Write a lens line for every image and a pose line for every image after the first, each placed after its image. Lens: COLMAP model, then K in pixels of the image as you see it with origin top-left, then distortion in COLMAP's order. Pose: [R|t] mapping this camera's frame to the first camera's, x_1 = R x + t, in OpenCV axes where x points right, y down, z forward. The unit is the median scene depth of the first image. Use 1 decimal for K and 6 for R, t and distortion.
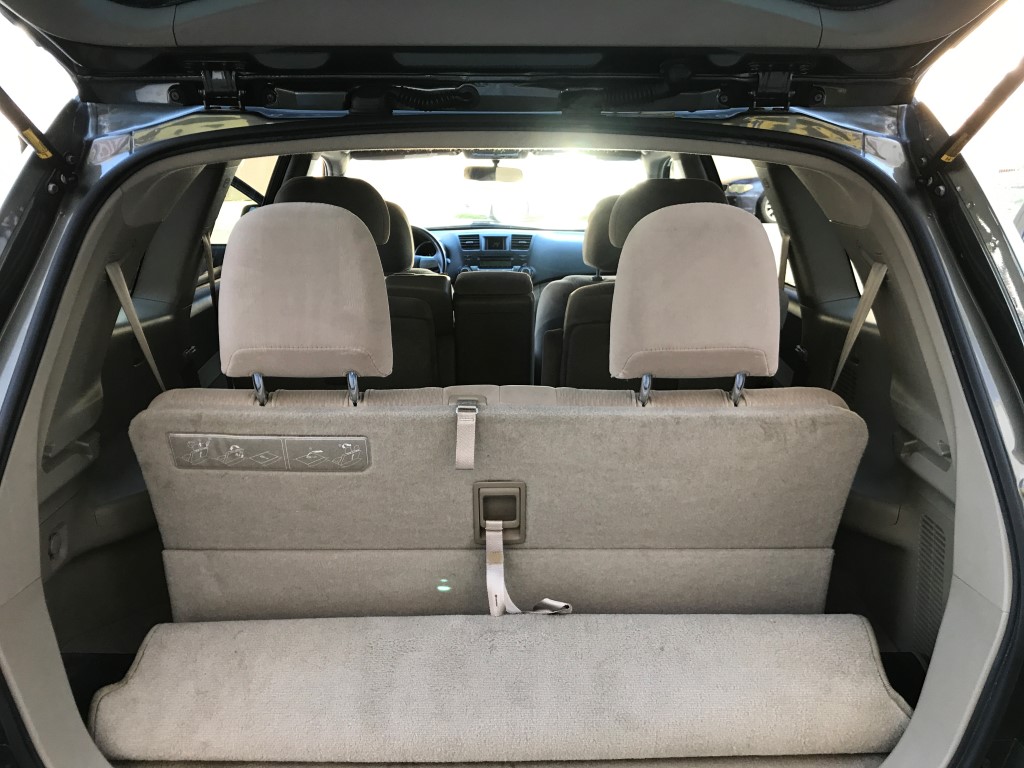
lens RADIAL K [[837.6, 0, 511.9], [0, 837.6, 385.3], [0, 0, 1]] dist [0.013166, -0.002470]
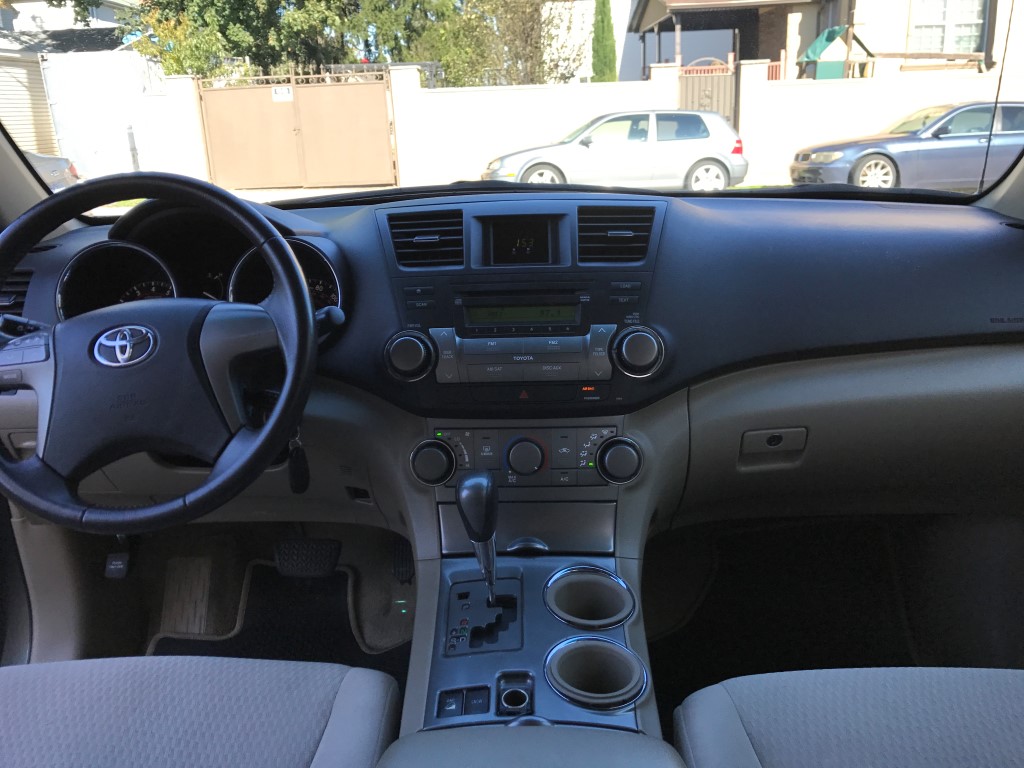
lens RADIAL K [[837.6, 0, 509.7], [0, 837.6, 384.9], [0, 0, 1]] dist [0.013166, -0.002470]
pose [[0.999133, -0.019184, -0.036939, -0.013898], [0.019589, 0.999752, 0.010616, -0.125760], [0.036726, -0.011330, 0.999261, 0.729182]]
